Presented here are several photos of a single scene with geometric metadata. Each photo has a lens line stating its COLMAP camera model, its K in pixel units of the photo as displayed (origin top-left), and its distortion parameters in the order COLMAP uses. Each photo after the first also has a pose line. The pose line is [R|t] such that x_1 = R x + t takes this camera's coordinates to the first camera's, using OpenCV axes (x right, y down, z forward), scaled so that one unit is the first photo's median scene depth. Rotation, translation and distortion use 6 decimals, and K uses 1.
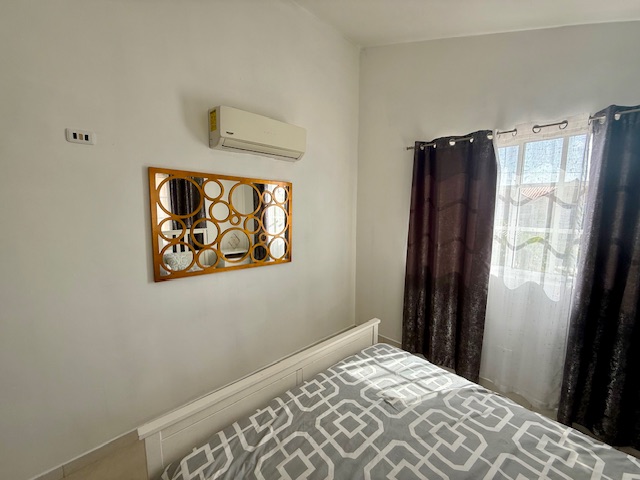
lens RADIAL K [[255.1, 0, 319.3], [0, 255.1, 239.1], [0, 0, 1]] dist [0.001952, 0.000034]
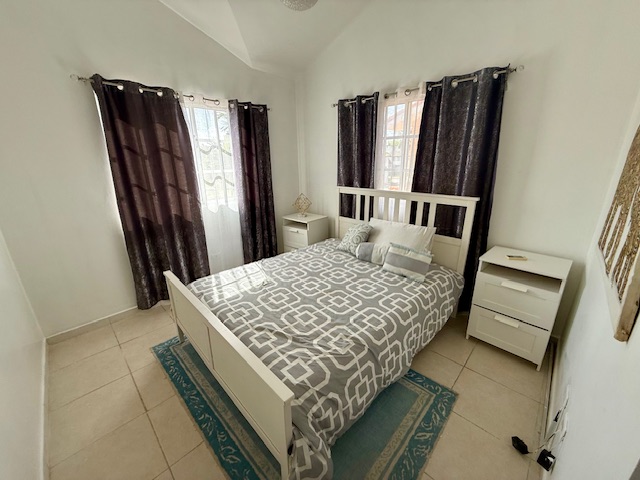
lens RADIAL K [[255.1, 0, 319.4], [0, 255.1, 238.3], [0, 0, 1]] dist [0.001952, 0.000034]
pose [[-0.058414, -0.290668, 0.955039, -0.972712], [0.133435, 0.945815, 0.296022, -0.031345], [-0.989335, 0.144727, -0.016464, 0.563482]]
